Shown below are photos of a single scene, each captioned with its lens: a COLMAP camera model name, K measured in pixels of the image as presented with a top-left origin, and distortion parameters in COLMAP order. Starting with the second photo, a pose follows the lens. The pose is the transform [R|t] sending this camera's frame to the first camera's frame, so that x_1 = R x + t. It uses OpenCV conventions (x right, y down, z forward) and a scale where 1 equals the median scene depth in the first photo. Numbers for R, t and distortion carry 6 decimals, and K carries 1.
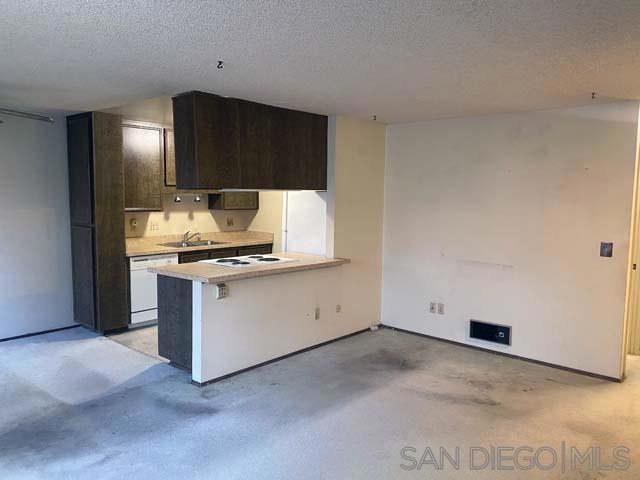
lens RADIAL K [[492.4, 0, 316.2], [0, 492.4, 238.9], [0, 0, 1]] dist [0.061216, -0.063627]
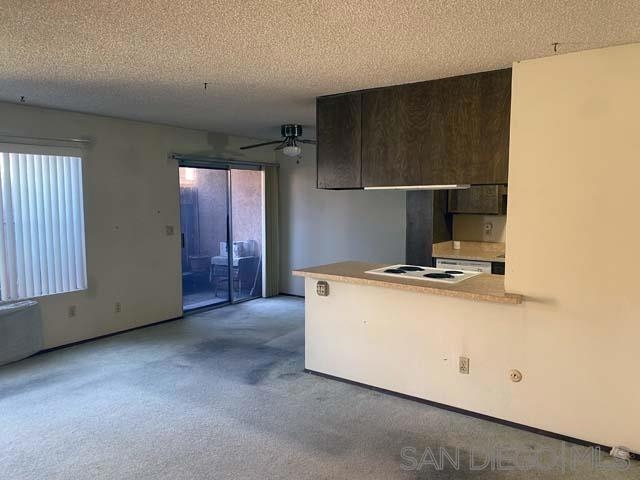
lens RADIAL K [[491.9, 0, 322.5], [0, 491.9, 240.8], [0, 0, 1]] dist [0.058575, -0.065138]
pose [[0.116327, 0.076706, -0.990245, 0.649772], [-0.089201, 0.993791, 0.066502, -0.048562], [0.989197, 0.080595, 0.122447, 0.705823]]
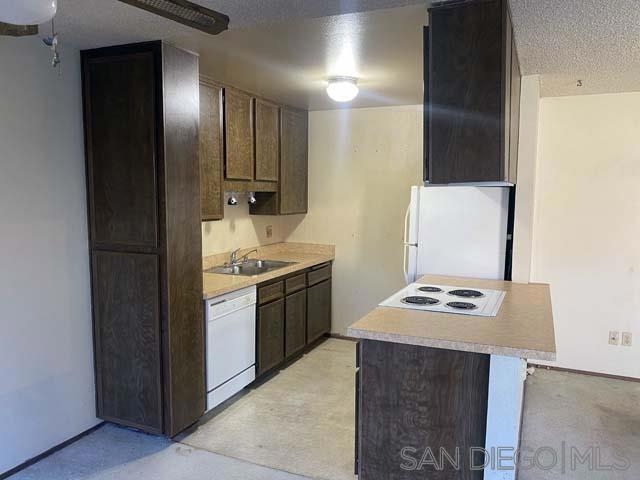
lens RADIAL K [[491.9, 0, 322.5], [0, 491.9, 240.8], [0, 0, 1]] dist [0.058575, -0.065138]
pose [[0.950738, -0.033935, 0.308132, -0.465045], [0.031513, 0.999421, 0.012833, -0.039826], [-0.308389, -0.002491, 0.951257, 0.435142]]
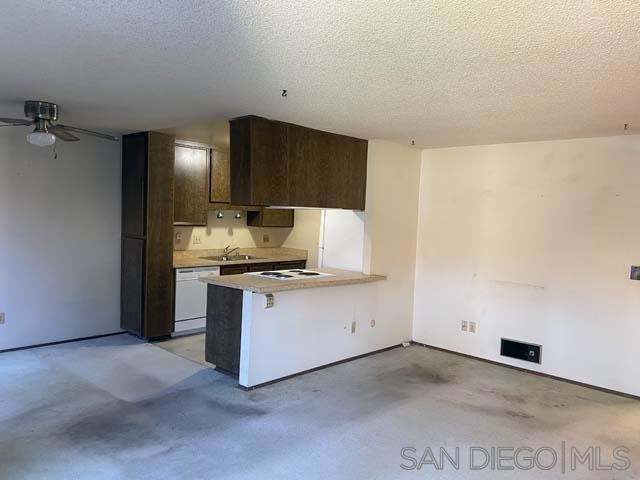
lens RADIAL K [[491.9, 0, 322.5], [0, 491.9, 240.8], [0, 0, 1]] dist [0.058575, -0.065138]
pose [[0.999344, 0.027855, -0.023125, -0.045235], [-0.028744, 0.998824, -0.039034, 0.011361], [0.022010, 0.039673, 0.998970, -0.053126]]
